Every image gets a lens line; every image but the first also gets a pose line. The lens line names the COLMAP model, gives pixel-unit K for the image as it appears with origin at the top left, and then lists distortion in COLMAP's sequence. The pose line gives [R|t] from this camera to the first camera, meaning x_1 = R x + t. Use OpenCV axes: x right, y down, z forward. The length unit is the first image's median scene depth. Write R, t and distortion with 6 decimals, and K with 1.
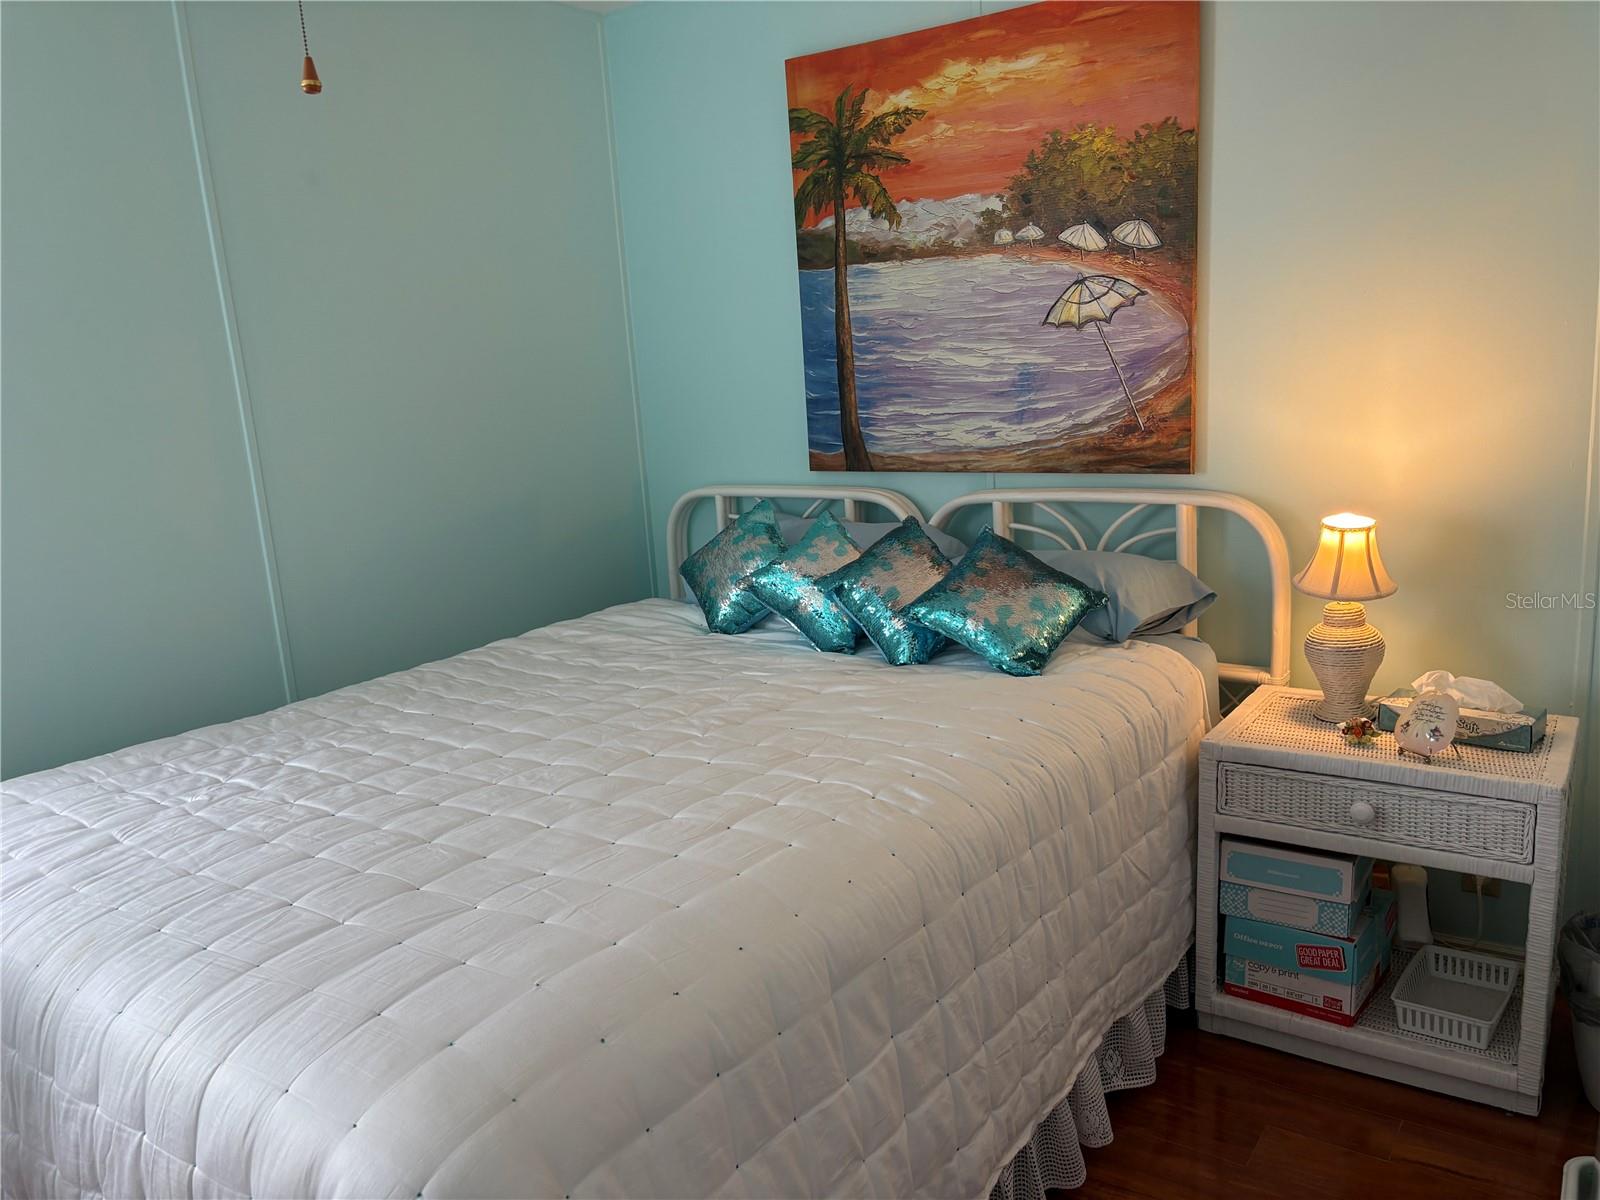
lens RADIAL K [[1193.9, 0, 793.9], [0, 1193.9, 603.6], [0, 0, 1]] dist [-0.012318, -0.020052]
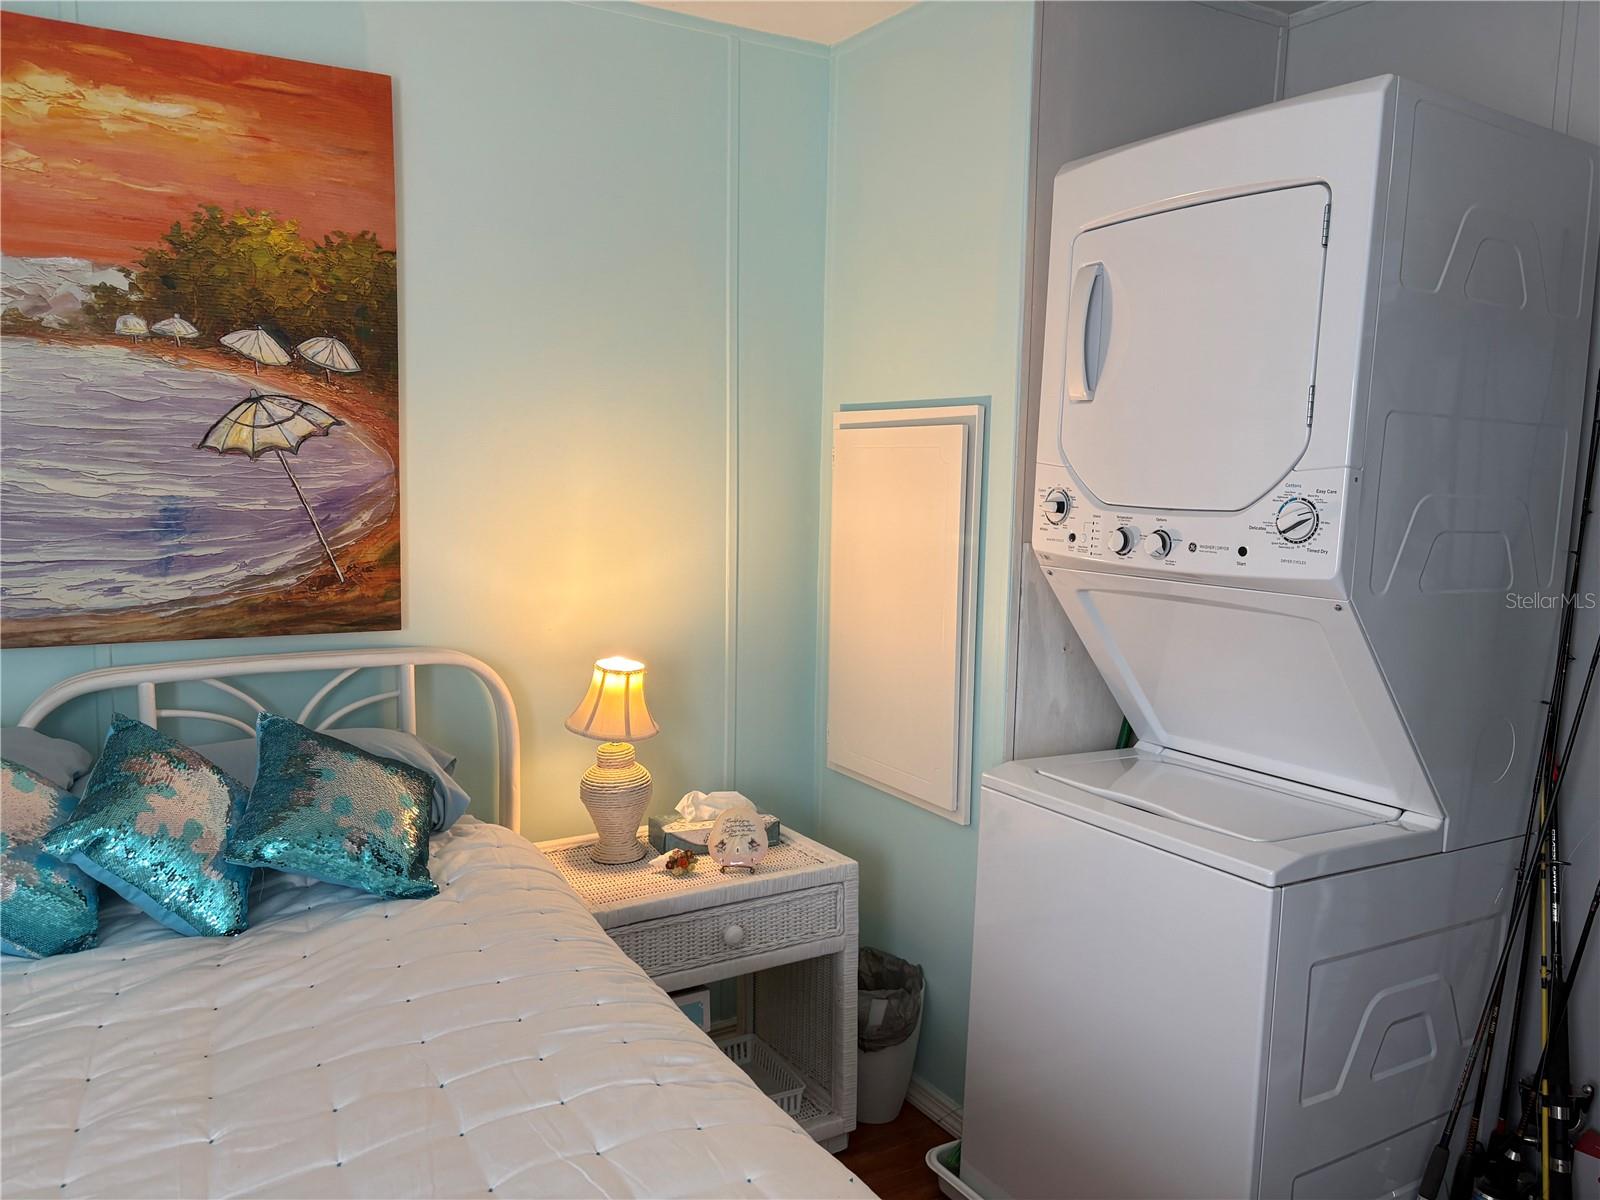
lens RADIAL K [[1193.9, 0, 796.7], [0, 1193.9, 606.3], [0, 0, 1]] dist [-0.012318, -0.020052]
pose [[0.384279, -0.039540, 0.922370, -0.363418], [0.137497, 0.990391, -0.014828, -0.070600], [-0.912921, 0.132521, 0.386023, 0.377425]]
